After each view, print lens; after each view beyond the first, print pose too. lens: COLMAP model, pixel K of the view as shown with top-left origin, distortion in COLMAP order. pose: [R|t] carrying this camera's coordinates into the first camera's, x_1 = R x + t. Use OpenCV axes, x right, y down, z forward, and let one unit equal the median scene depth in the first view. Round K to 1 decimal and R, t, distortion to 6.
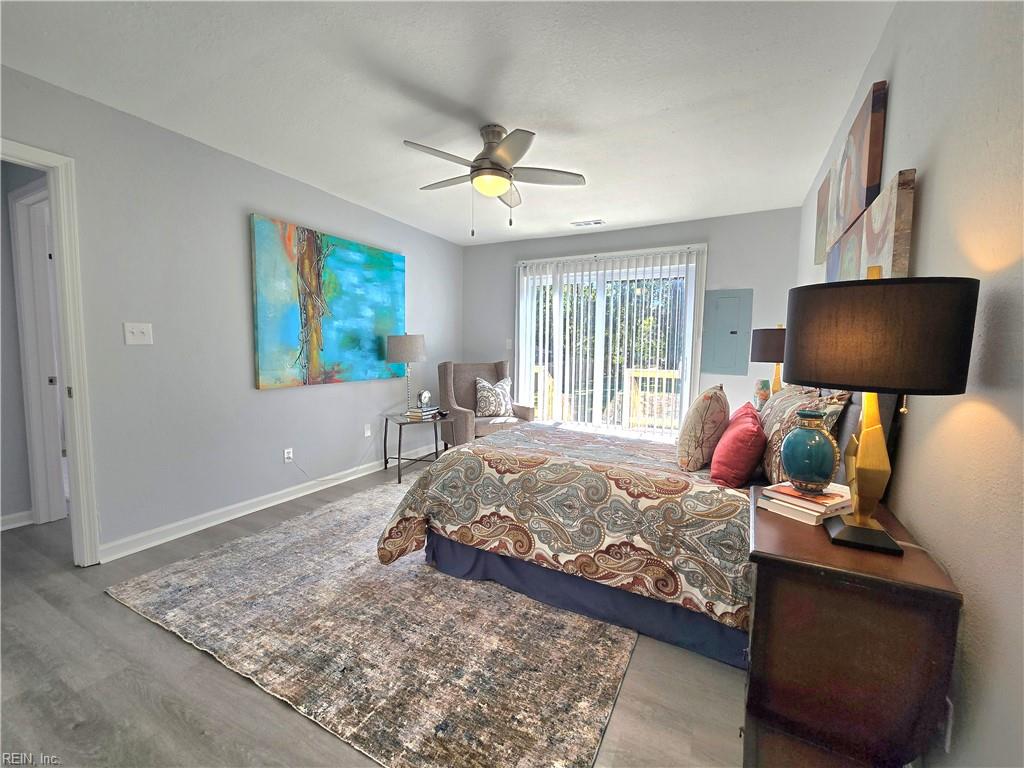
lens RADIAL K [[418.7, 0, 517.0], [0, 418.7, 382.7], [0, 0, 1]] dist [-0.004661, -0.000793]
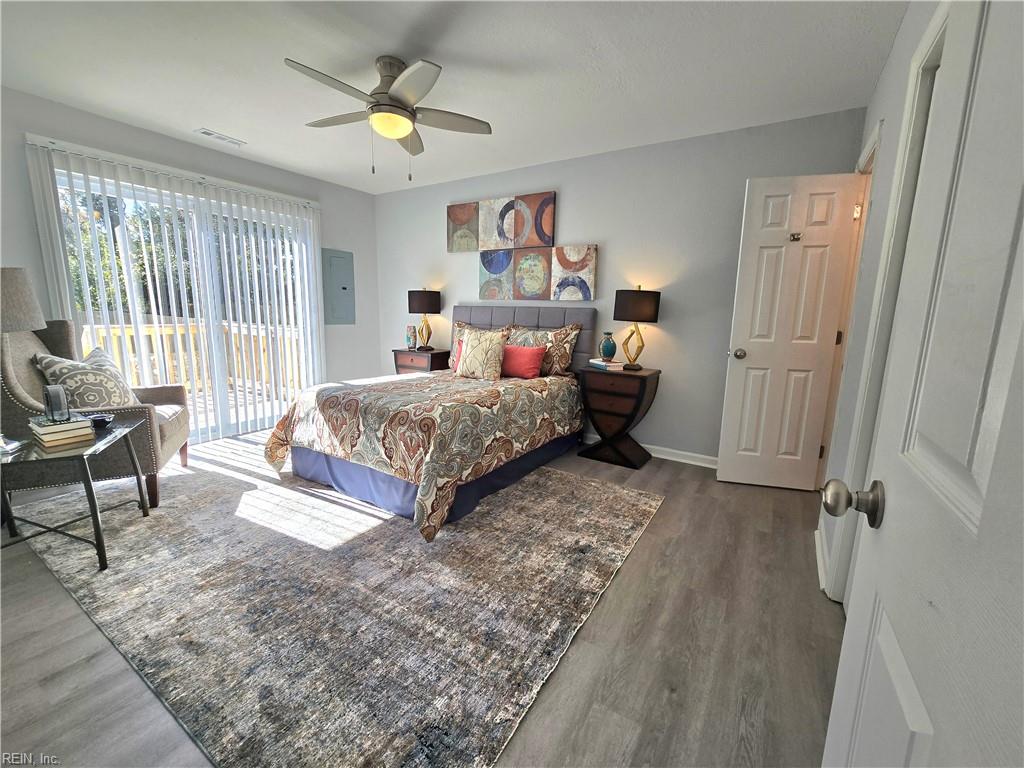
lens RADIAL K [[418.7, 0, 516.5], [0, 418.7, 380.0], [0, 0, 1]] dist [-0.004661, -0.000793]
pose [[0.084502, -0.175691, 0.980812, -0.780393], [0.057542, 0.983550, 0.171224, -0.047997], [-0.994760, 0.041969, 0.093222, 0.500709]]
